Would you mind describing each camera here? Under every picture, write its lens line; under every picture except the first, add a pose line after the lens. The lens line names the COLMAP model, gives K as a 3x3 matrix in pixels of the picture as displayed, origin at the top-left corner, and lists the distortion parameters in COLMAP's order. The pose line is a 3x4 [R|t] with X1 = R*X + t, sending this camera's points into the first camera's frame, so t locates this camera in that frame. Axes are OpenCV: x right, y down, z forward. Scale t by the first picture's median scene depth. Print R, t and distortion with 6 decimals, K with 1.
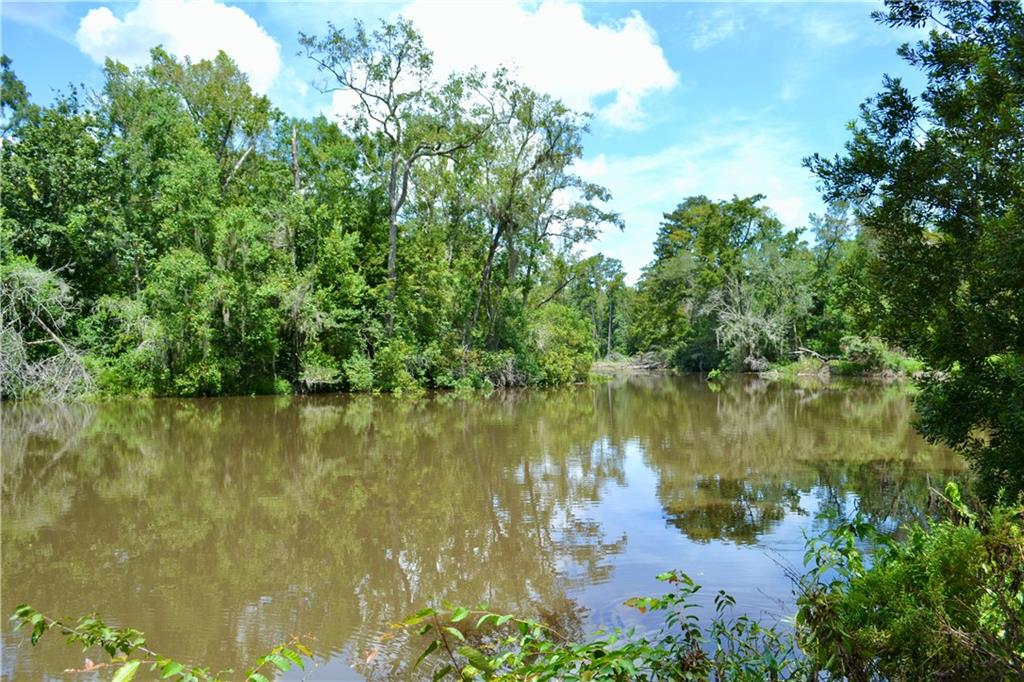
lens RADIAL K [[807.8, 0, 511.1], [0, 807.8, 357.0], [0, 0, 1]] dist [-0.084326, 0.013997]
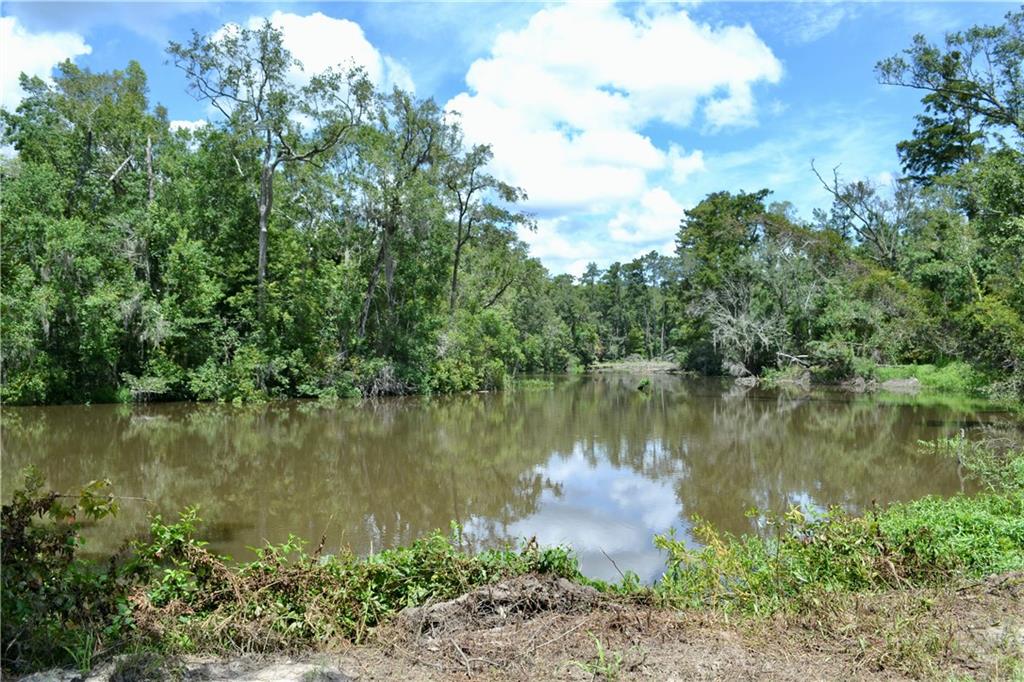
lens RADIAL K [[807.8, 0, 511.1], [0, 807.8, 357.0], [0, 0, 1]] dist [-0.084326, 0.013997]
pose [[0.993973, 0.004713, -0.109521, 0.212864], [-0.004403, 0.999986, 0.003078, -0.011280], [0.109534, -0.002577, 0.993980, 0.044595]]
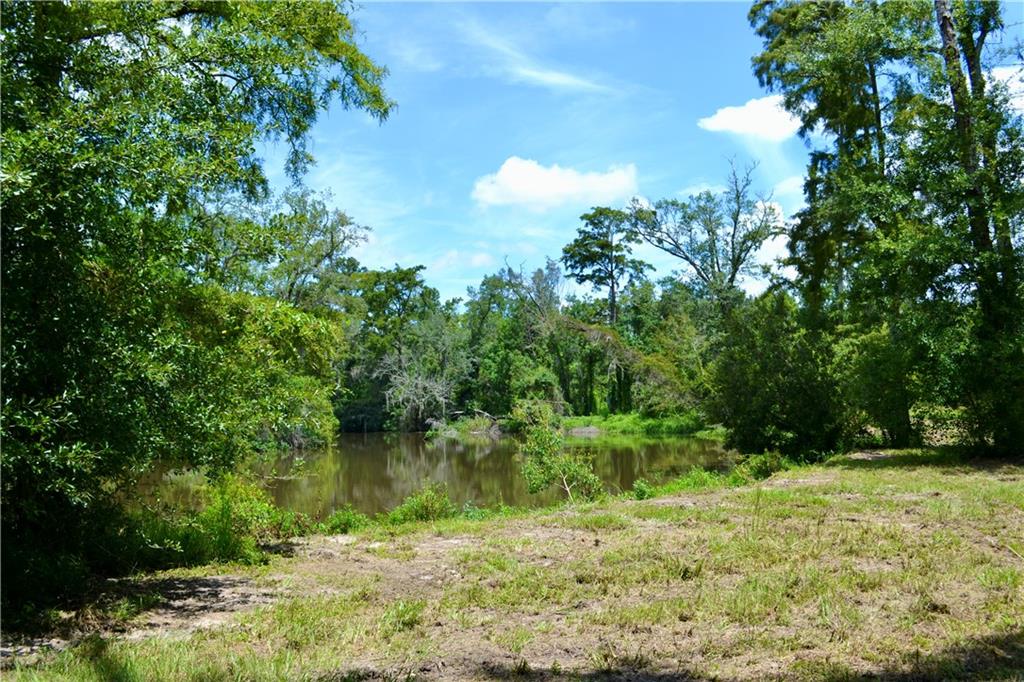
lens RADIAL K [[957.9, 0, 512.0], [0, 957.9, 341.0], [0, 0, 1]] dist [-0.015008, -0.004924]
pose [[0.884068, 0.022130, 0.466834, -0.331125], [0.013377, 0.997271, -0.072607, -0.012444], [-0.467166, 0.070434, 0.881360, -0.343433]]
